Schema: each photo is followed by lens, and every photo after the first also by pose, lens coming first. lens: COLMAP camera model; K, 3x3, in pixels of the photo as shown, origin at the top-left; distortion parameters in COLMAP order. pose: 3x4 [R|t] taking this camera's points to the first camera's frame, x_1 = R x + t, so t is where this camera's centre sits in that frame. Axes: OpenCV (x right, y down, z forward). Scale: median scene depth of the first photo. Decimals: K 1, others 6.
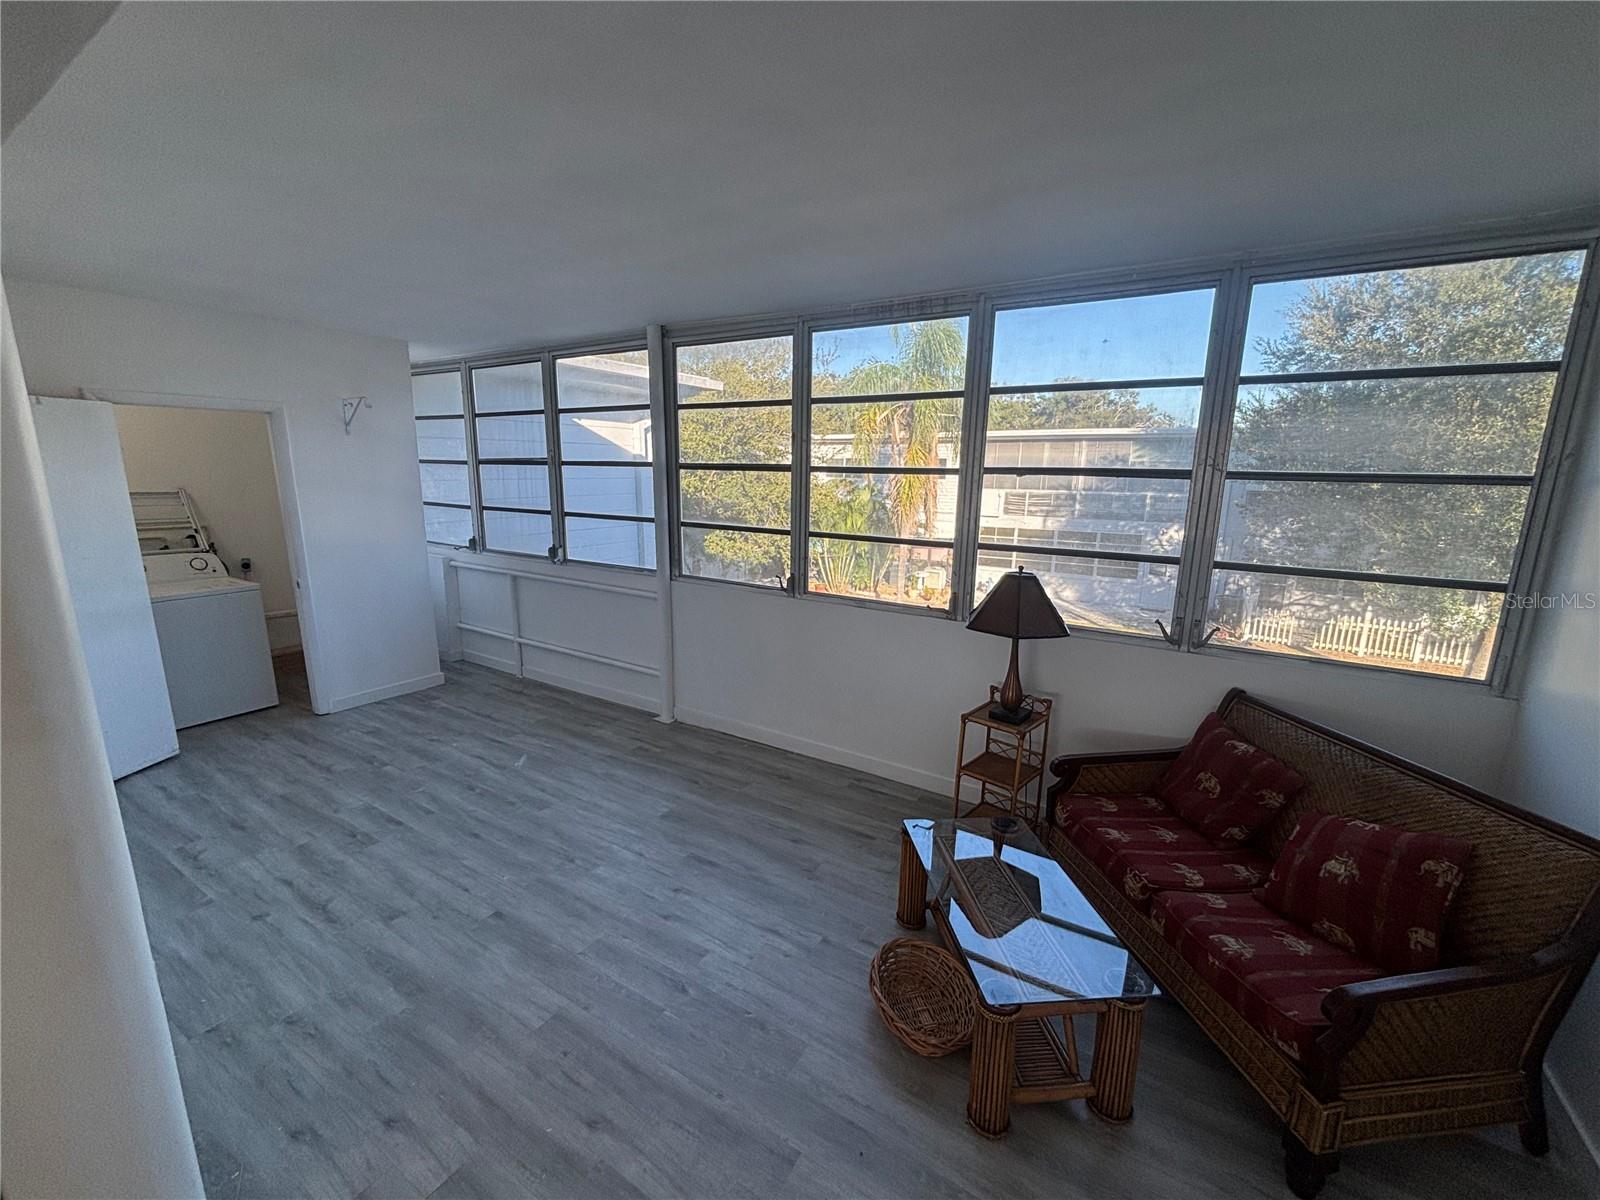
lens RADIAL K [[650.2, 0, 803.9], [0, 650.2, 598.3], [0, 0, 1]] dist [-0.006534, 0.006250]
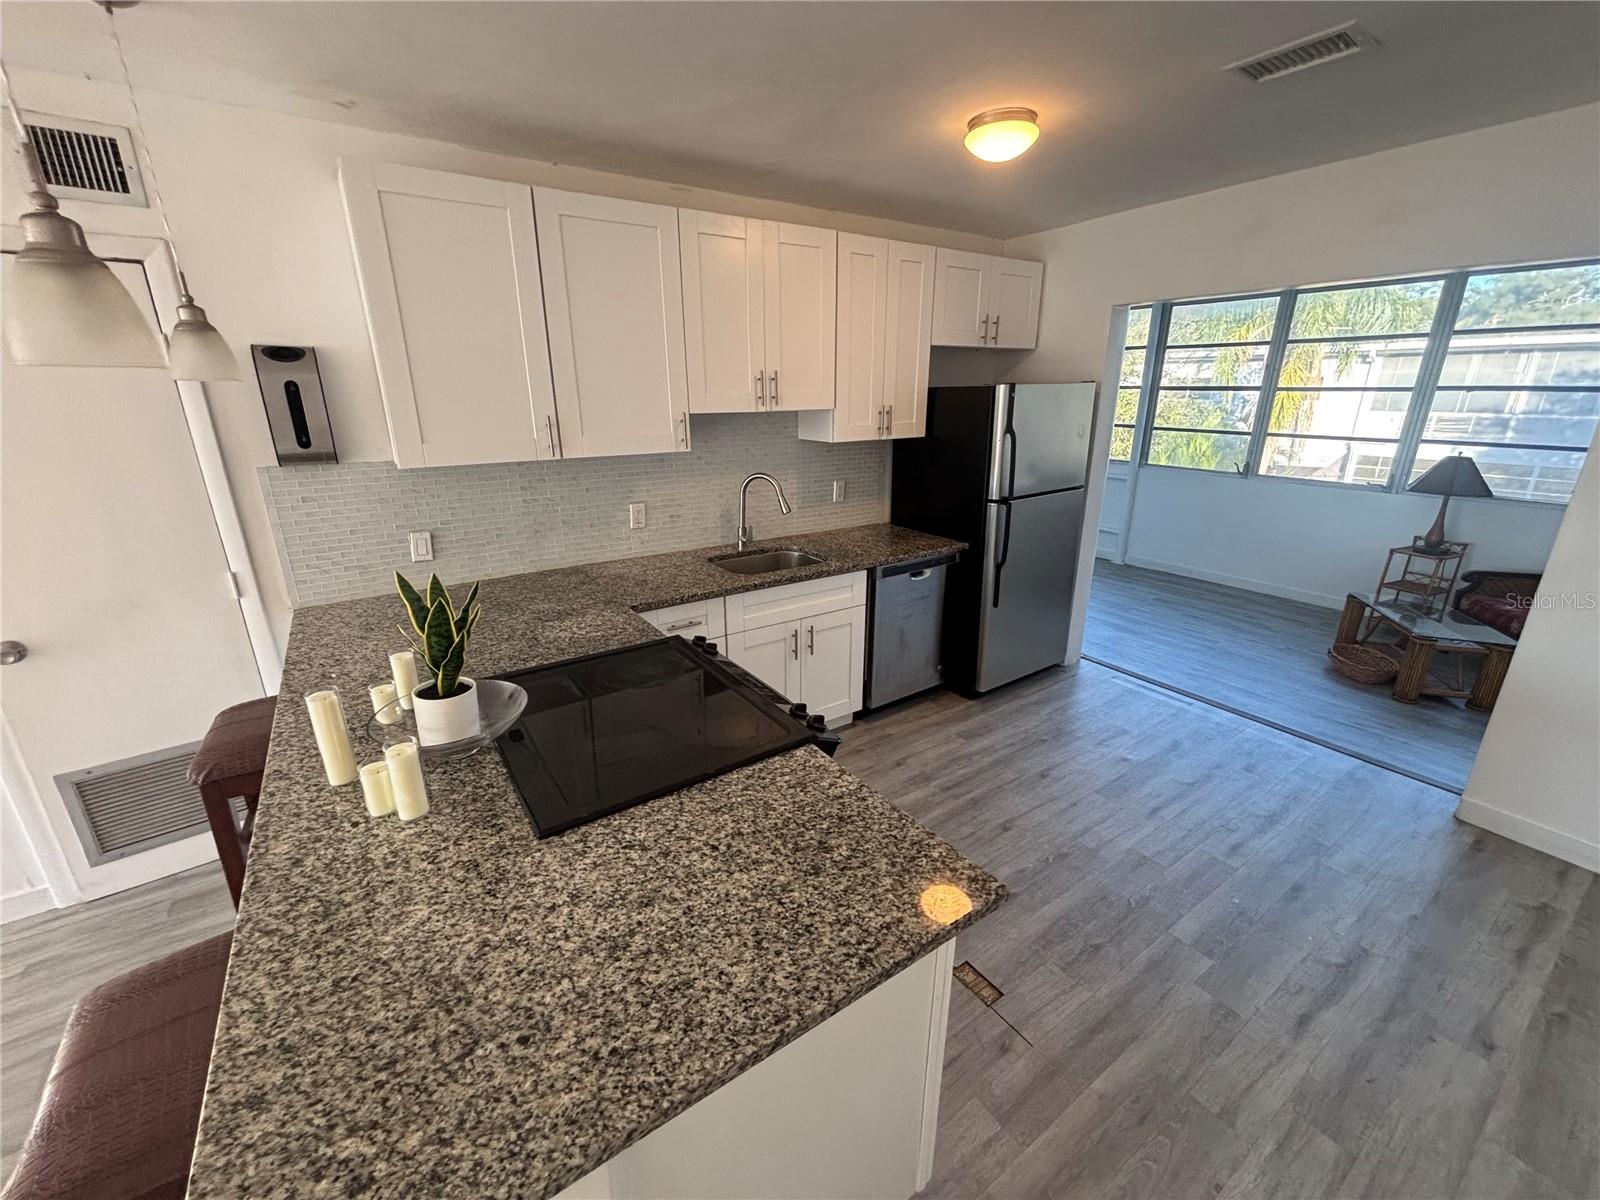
lens RADIAL K [[650.2, 0, 803.9], [0, 650.2, 598.3], [0, 0, 1]] dist [-0.006534, 0.006250]
pose [[0.915958, 0.115295, -0.384354, -0.446526], [-0.071503, 0.989400, 0.126393, 0.202090], [0.394852, -0.088288, 0.914493, -1.026026]]
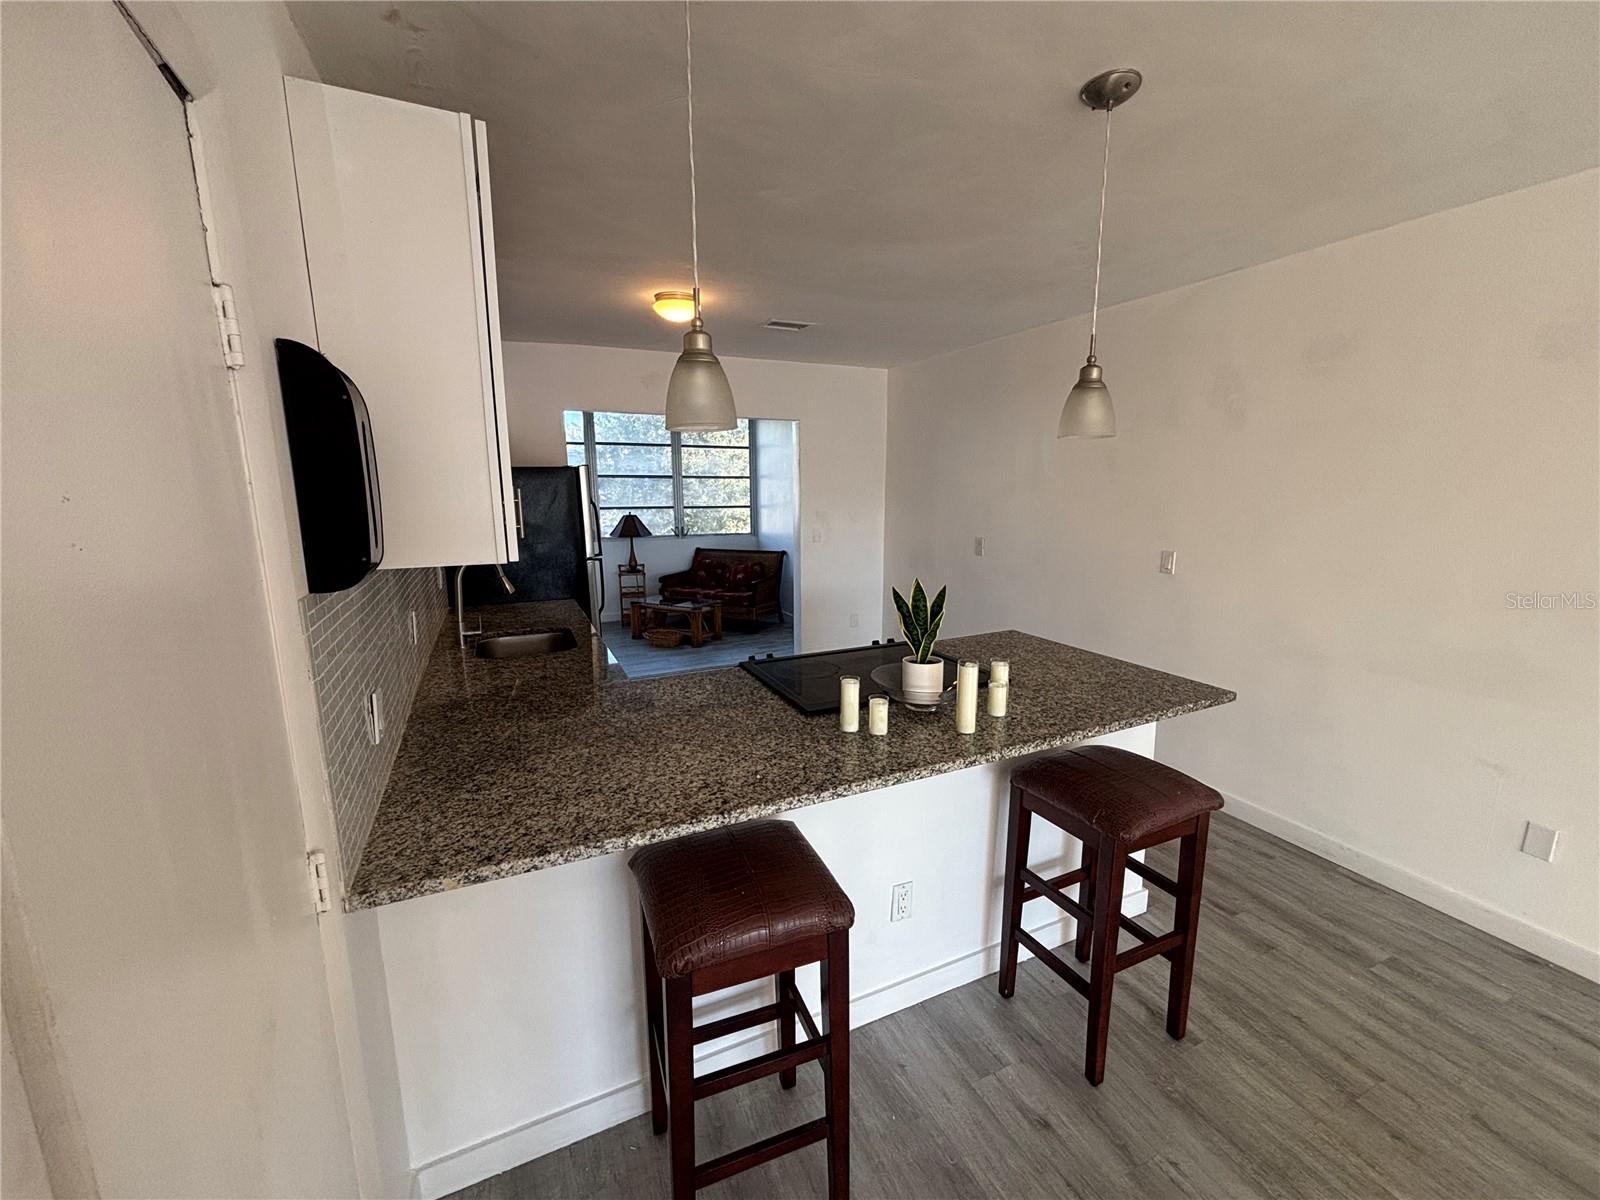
lens RADIAL K [[650.2, 0, 803.9], [0, 650.2, 598.3], [0, 0, 1]] dist [-0.006534, 0.006250]
pose [[0.541498, -0.159193, 0.825492, -1.454790], [0.176463, 0.981557, 0.073535, 0.213919], [-0.821973, 0.105849, 0.559603, -0.978001]]
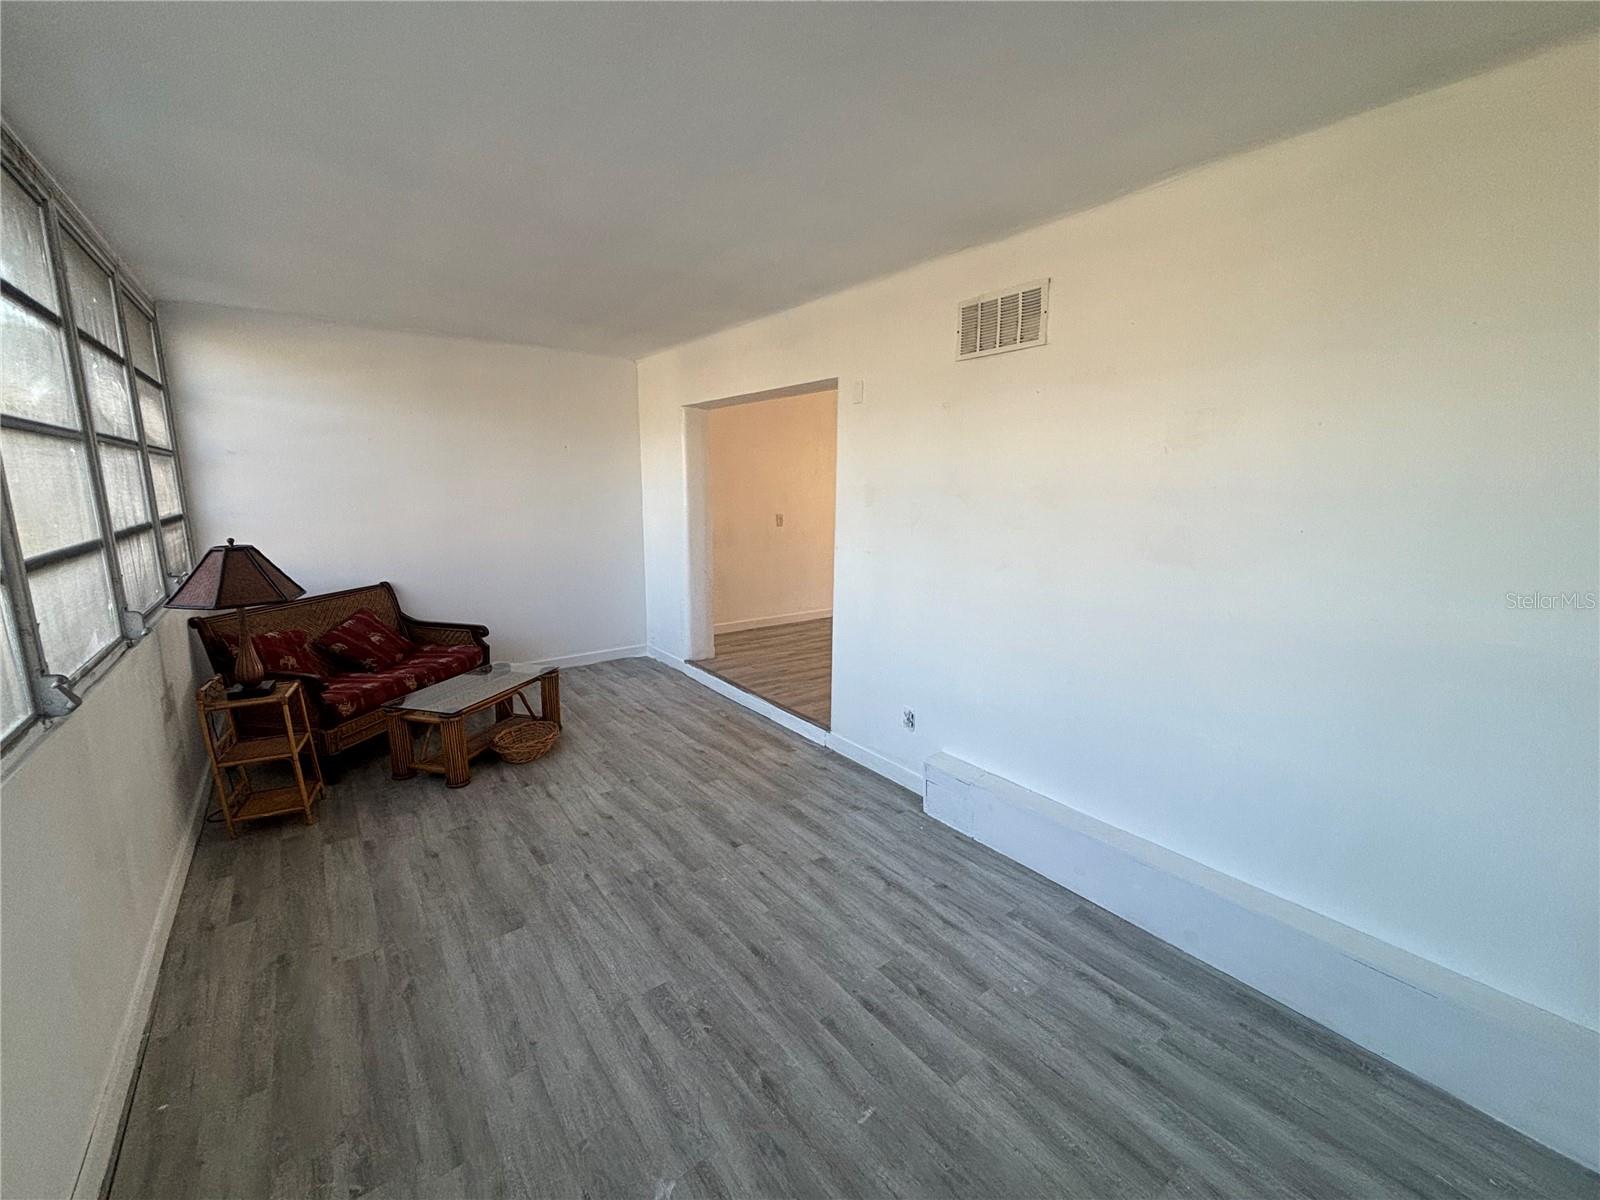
lens RADIAL K [[645.5, 0, 800.0], [0, 645.5, 600.0], [0, 0, 1]] dist [-0.030107, -0.000038]
pose [[-0.933381, -0.086162, 0.348391, -0.792320], [0.050466, 0.929597, 0.365107, -0.262558], [-0.355322, 0.358366, -0.863319, 1.508330]]
